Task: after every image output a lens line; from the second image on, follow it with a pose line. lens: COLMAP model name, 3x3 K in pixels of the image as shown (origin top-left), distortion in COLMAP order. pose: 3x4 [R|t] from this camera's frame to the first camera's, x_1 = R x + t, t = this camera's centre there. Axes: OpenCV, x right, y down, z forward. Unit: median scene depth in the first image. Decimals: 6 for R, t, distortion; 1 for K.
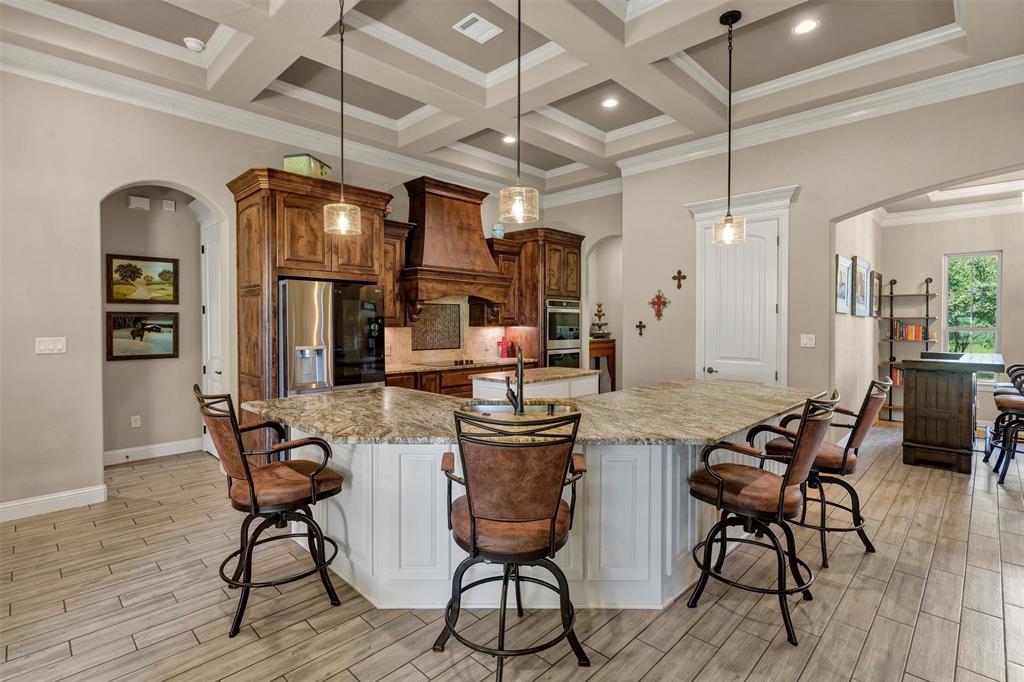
lens RADIAL K [[492.9, 0, 517.2], [0, 492.9, 325.5], [0, 0, 1]] dist [-0.000877, -0.000479]
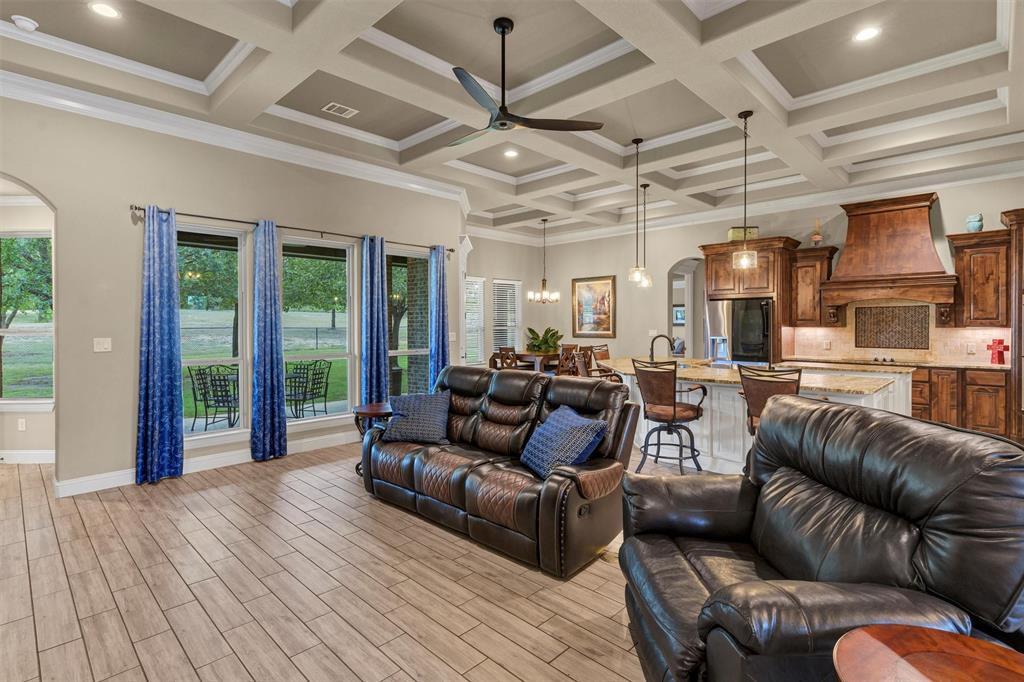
lens RADIAL K [[492.9, 0, 517.2], [0, 492.9, 325.5], [0, 0, 1]] dist [-0.000877, -0.000479]
pose [[0.004441, 0.003030, -0.999986, 1.089823], [-0.004756, 0.999984, 0.003009, -0.001369], [0.999979, 0.004743, 0.004455, 0.191435]]
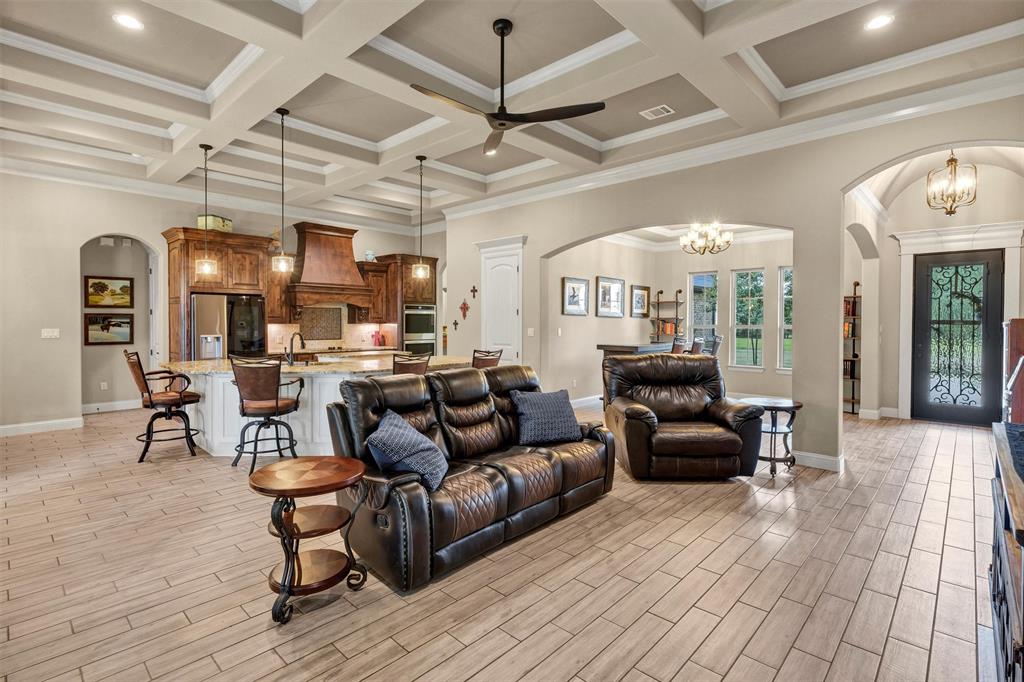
lens RADIAL K [[491.5, 0, 511.4], [0, 491.5, 322.7], [0, 0, 1]] dist [-0.000764, -0.000358]
pose [[0.999865, 0.001410, 0.016398, 0.426576], [-0.001339, 0.999990, -0.004374, 0.005718], [-0.016404, 0.004352, 0.999856, -0.499423]]
